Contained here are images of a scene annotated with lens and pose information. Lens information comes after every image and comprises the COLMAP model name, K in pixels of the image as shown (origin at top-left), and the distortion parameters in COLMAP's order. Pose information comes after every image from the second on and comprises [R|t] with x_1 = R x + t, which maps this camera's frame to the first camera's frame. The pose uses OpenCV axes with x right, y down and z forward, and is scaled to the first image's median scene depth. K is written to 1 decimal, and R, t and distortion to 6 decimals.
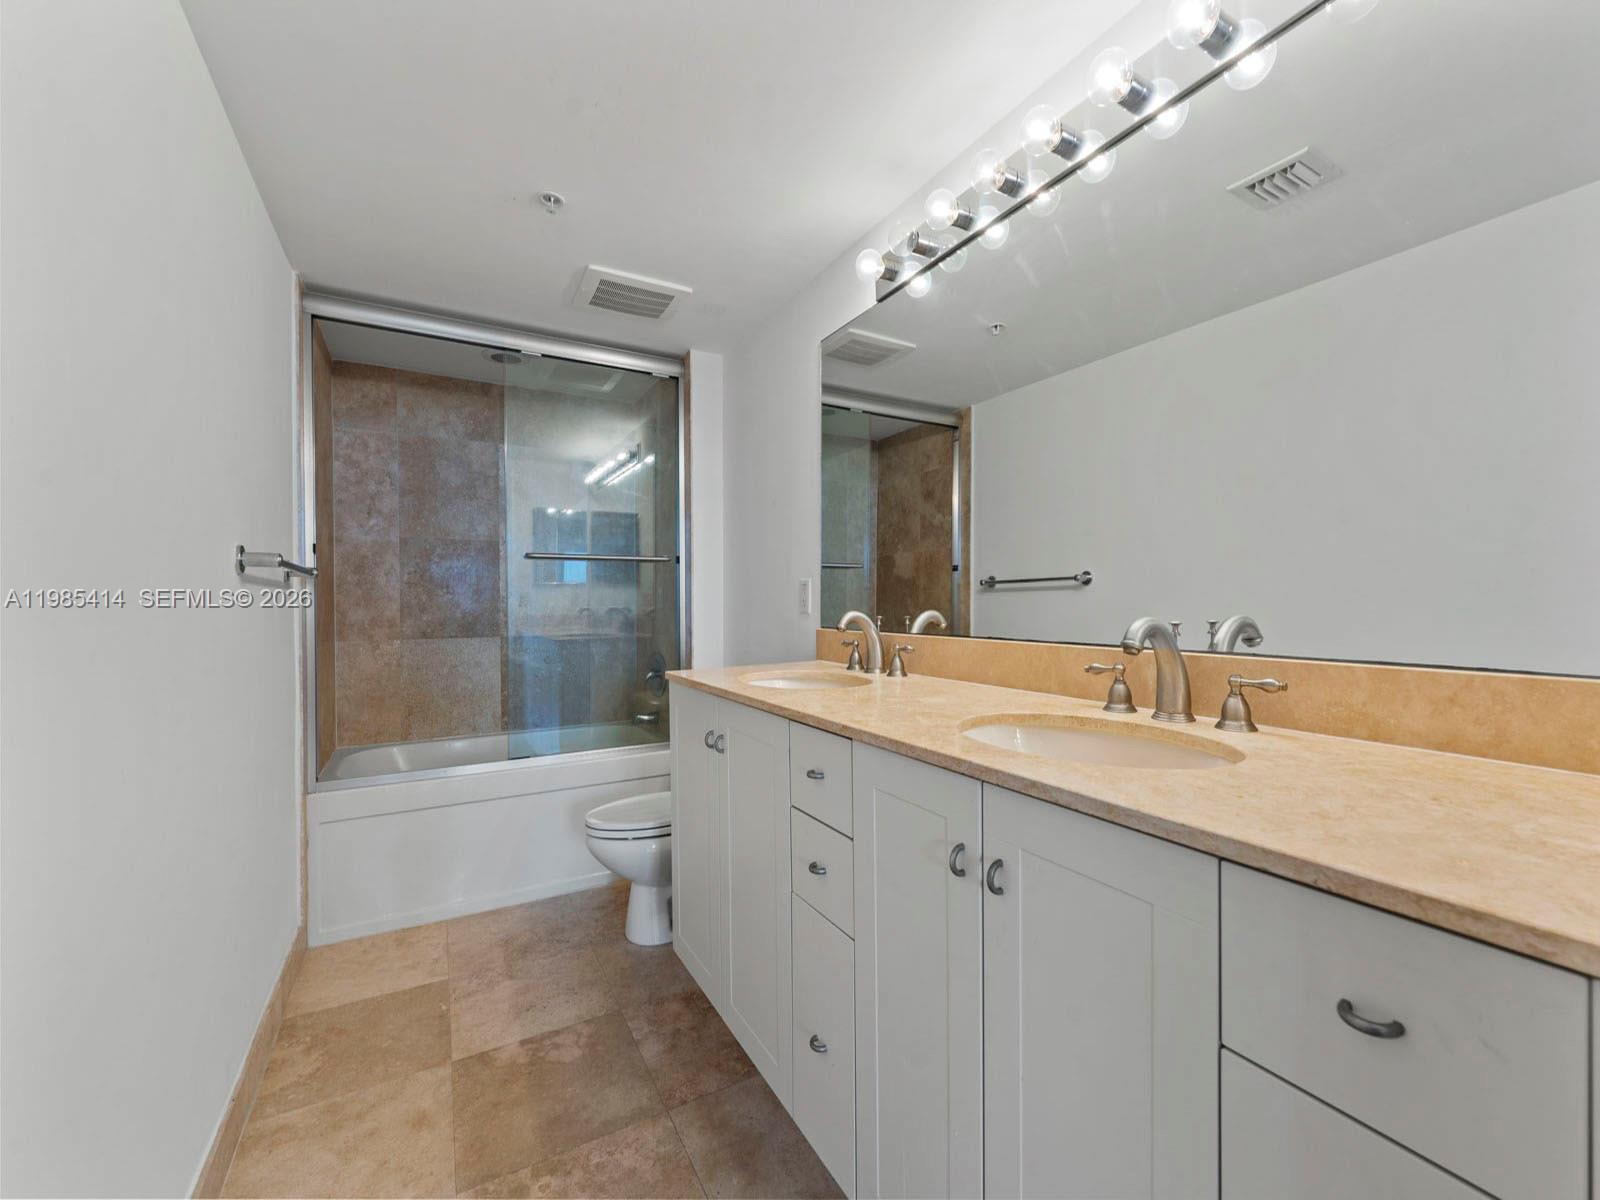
lens RADIAL K [[647.4, 0, 795.1], [0, 647.4, 608.5], [0, 0, 1]] dist [-0.000687, -0.000472]
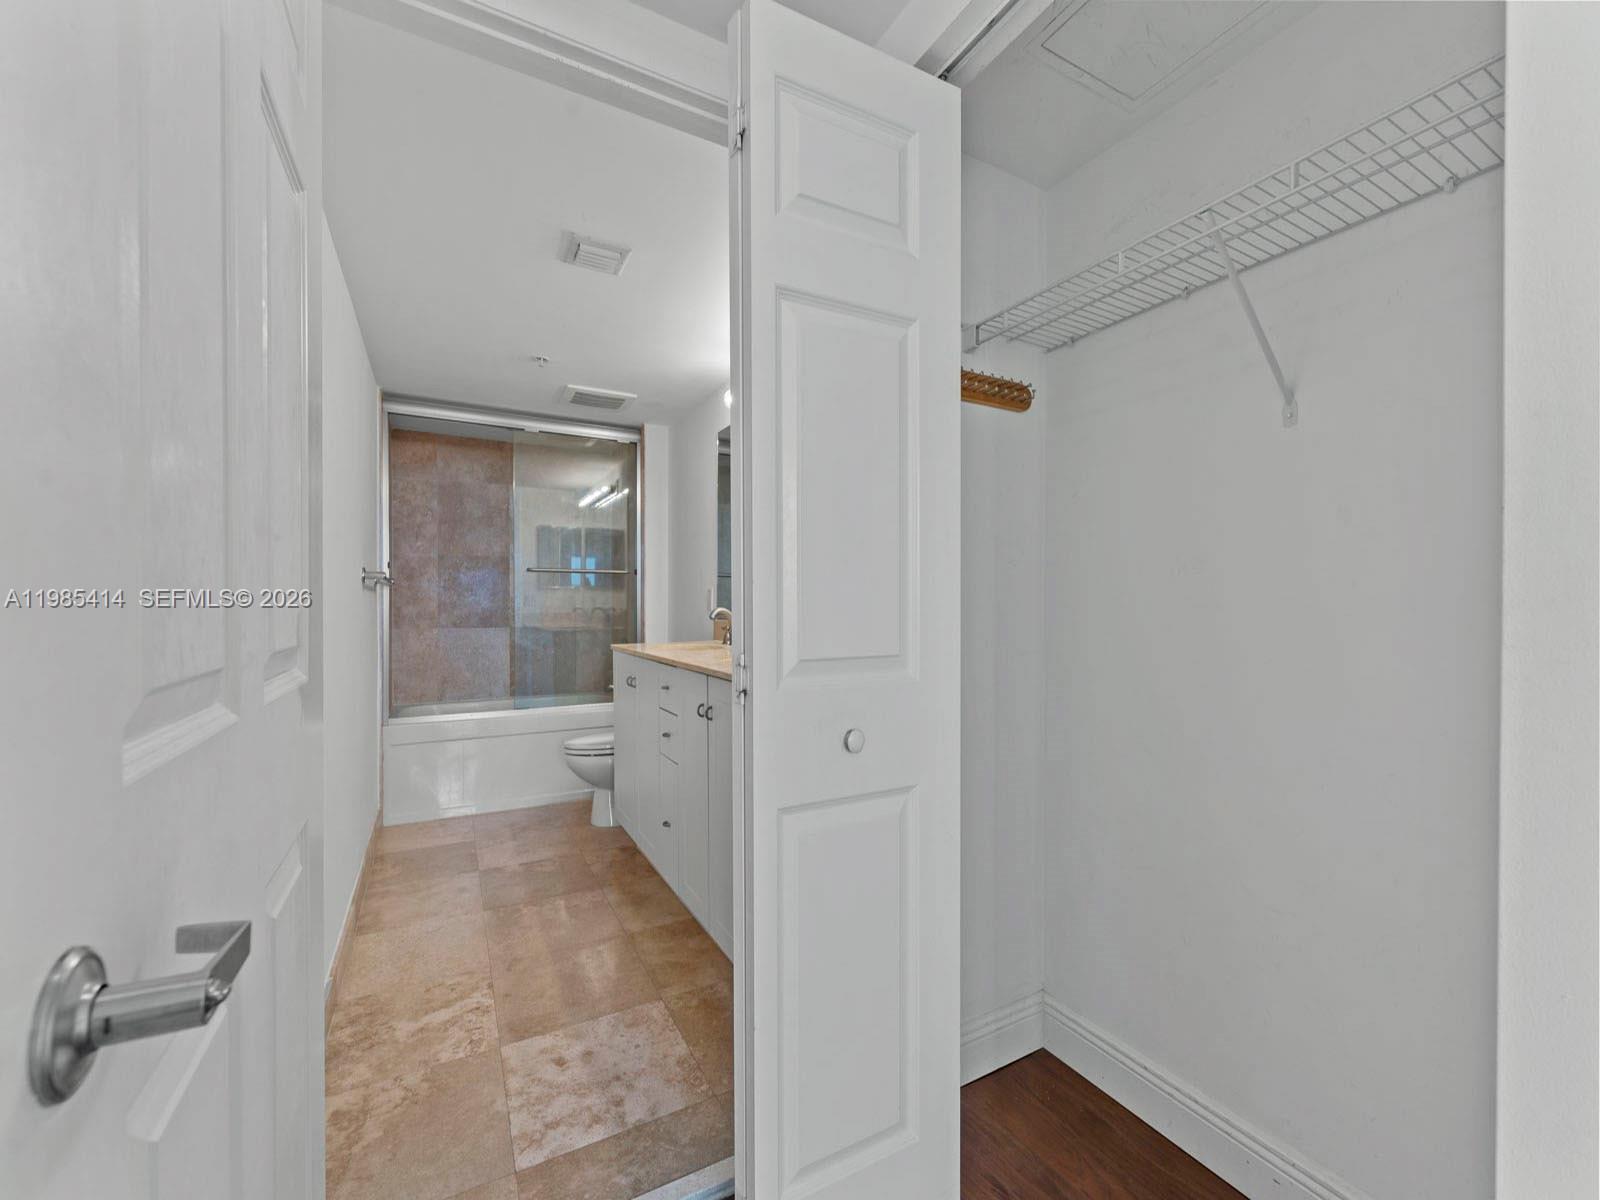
lens RADIAL K [[647.4, 0, 795.1], [0, 647.4, 608.5], [0, 0, 1]] dist [-0.000687, -0.000472]
pose [[0.999897, 0.004996, -0.013424, 0.183540], [-0.005057, 0.999977, -0.004558, 0.008530], [0.013401, 0.004625, 0.999900, -0.398059]]
